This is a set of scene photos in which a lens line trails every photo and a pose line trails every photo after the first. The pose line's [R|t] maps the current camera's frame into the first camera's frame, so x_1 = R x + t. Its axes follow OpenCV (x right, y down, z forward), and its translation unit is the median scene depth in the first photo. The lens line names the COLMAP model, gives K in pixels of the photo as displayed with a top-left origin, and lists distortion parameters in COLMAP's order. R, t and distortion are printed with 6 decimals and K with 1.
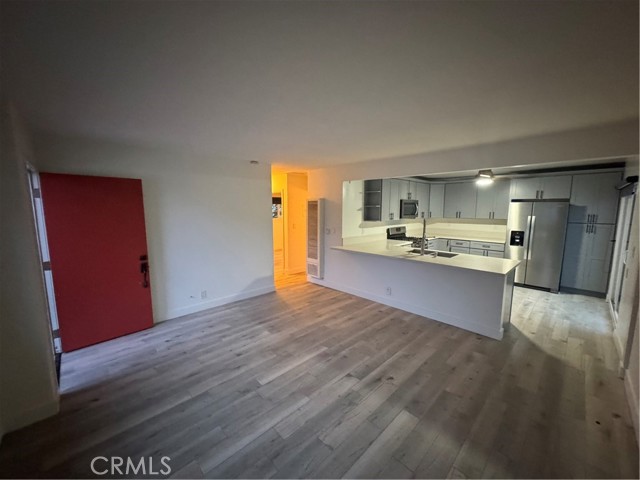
lens RADIAL K [[255.6, 0, 317.9], [0, 255.6, 240.1], [0, 0, 1]] dist [-0.002786, 0.000883]
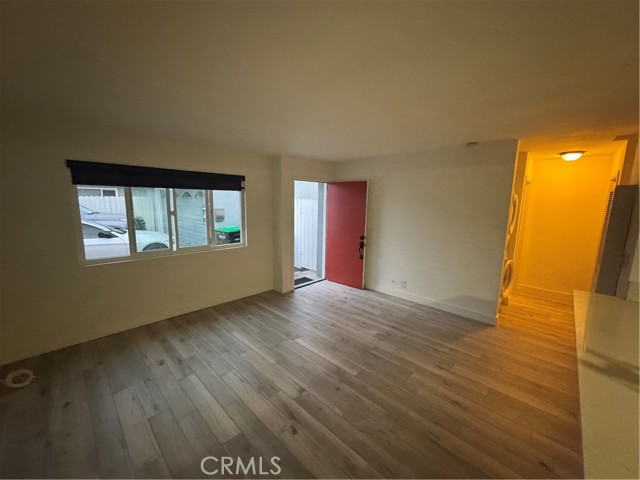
lens RADIAL K [[255.6, 0, 322.2], [0, 255.6, 241.2], [0, 0, 1]] dist [-0.002786, 0.000883]
pose [[0.041315, 0.156927, -0.986746, 0.568789], [-0.141793, 0.978514, 0.149681, -0.075694], [0.989034, 0.133729, 0.062678, 0.581565]]
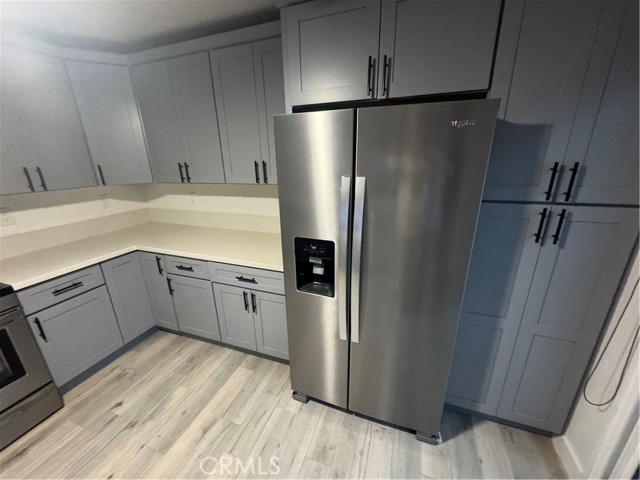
lens RADIAL K [[255.6, 0, 318.9], [0, 255.6, 240.8], [0, 0, 1]] dist [-0.002786, 0.000883]
pose [[0.892827, -0.153309, 0.423504, 0.881843], [0.072770, 0.977034, 0.200275, -0.107154], [-0.444482, -0.147993, 0.883478, 1.006502]]
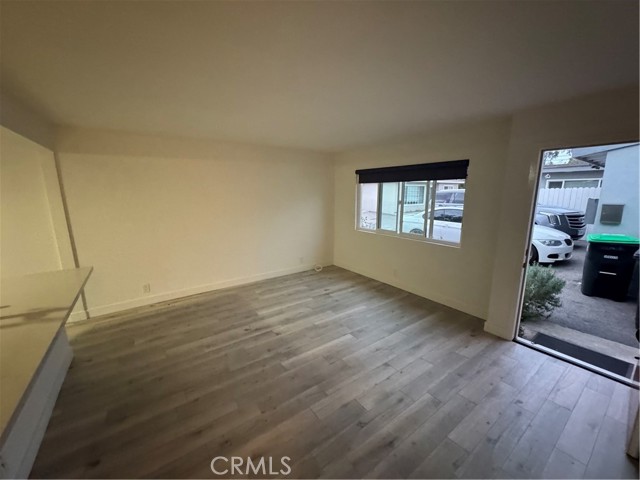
lens RADIAL K [[255.6, 0, 317.0], [0, 255.6, 243.1], [0, 0, 1]] dist [-0.002786, 0.000883]
pose [[-0.988892, -0.021717, 0.147040, -0.138936], [0.026827, 0.946942, 0.320282, -0.153594], [-0.146194, 0.320669, -0.935841, 1.203795]]
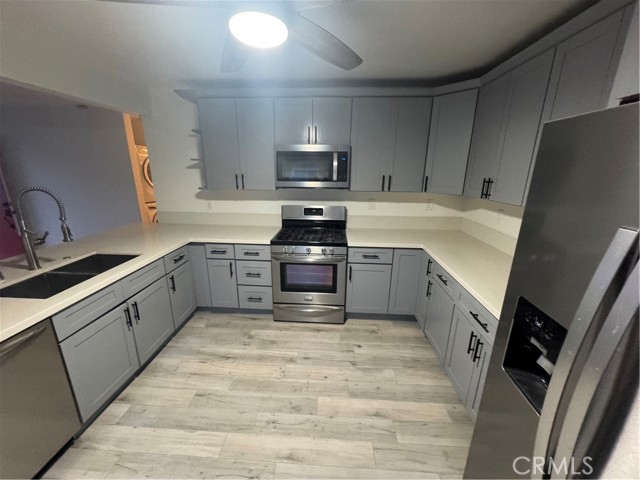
lens RADIAL K [[255.6, 0, 318.7], [0, 255.6, 239.5], [0, 0, 1]] dist [-0.002786, 0.000883]
pose [[0.680720, 0.203199, -0.703797, 1.022045], [-0.101089, 0.977623, 0.184482, -0.120488], [0.725535, -0.054435, 0.686029, 1.029777]]
